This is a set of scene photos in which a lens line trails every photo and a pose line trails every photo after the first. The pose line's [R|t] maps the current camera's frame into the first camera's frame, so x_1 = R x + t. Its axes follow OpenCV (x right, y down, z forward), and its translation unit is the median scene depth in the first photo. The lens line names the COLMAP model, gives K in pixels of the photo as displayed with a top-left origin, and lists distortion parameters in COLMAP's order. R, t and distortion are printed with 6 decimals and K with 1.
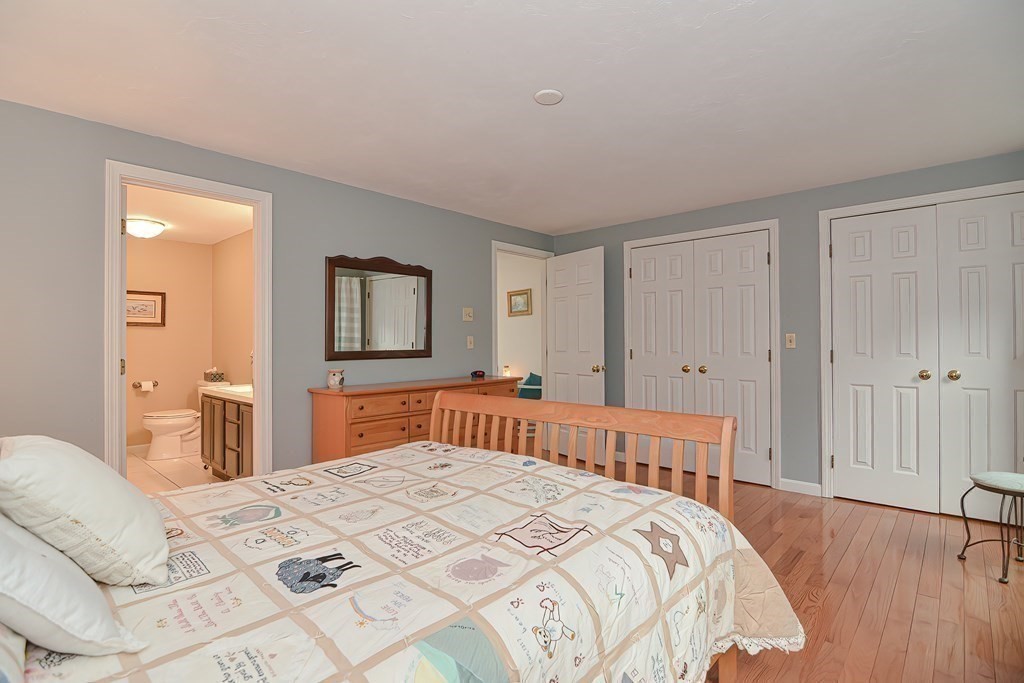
lens RADIAL K [[504.0, 0, 507.3], [0, 504.0, 337.5], [0, 0, 1]] dist [-0.030064, -0.000345]
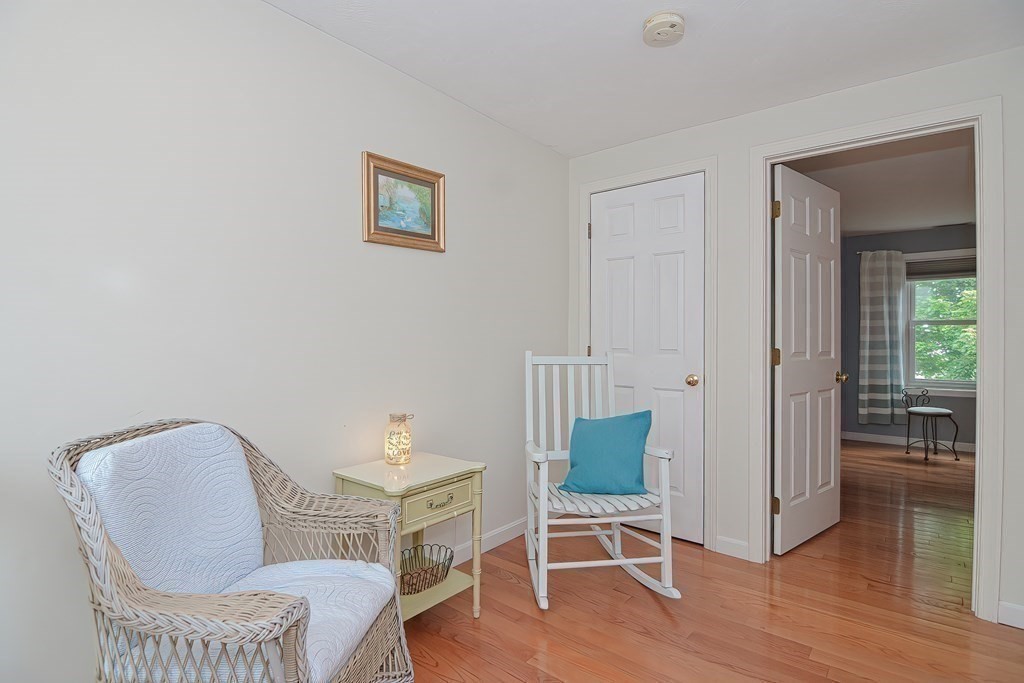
lens RADIAL K [[504.0, 0, 507.3], [0, 504.0, 337.5], [0, 0, 1]] dist [-0.030064, -0.000345]
pose [[-0.033823, 0.004258, 0.999419, -0.286909], [-0.006020, 0.999972, -0.004464, 0.013984], [-0.999410, -0.006168, -0.033796, 0.948219]]
